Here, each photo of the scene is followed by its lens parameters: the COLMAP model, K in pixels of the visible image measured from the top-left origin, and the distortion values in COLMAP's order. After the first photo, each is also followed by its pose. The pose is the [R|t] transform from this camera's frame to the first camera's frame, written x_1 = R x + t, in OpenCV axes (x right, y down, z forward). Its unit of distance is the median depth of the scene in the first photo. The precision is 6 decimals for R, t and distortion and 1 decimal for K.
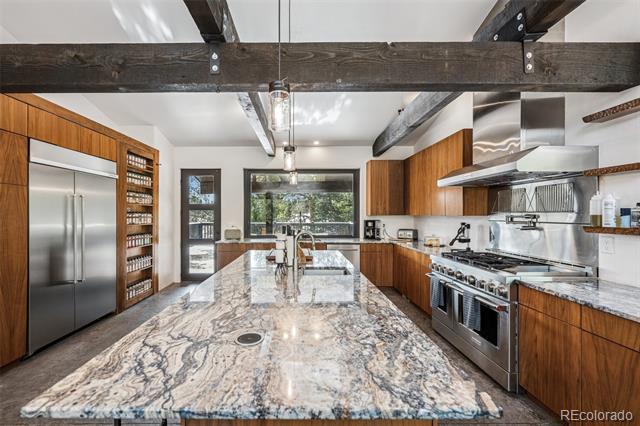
lens RADIAL K [[267.7, 0, 304.3], [0, 267.7, 214.0], [0, 0, 1]] dist [-0.001520, 0.000077]
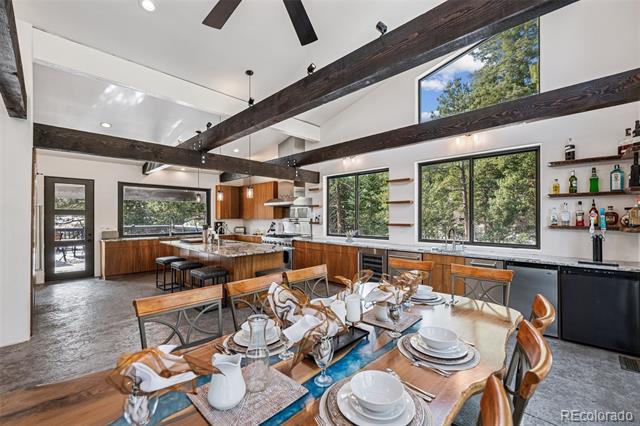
lens RADIAL K [[267.7, 0, 322.4], [0, 267.7, 215.3], [0, 0, 1]] dist [-0.001520, 0.000077]
pose [[0.682366, 0.003793, 0.731001, -0.578037], [-0.000500, 0.999989, -0.004723, -0.011258], [-0.731010, 0.002857, 0.682360, -0.633048]]
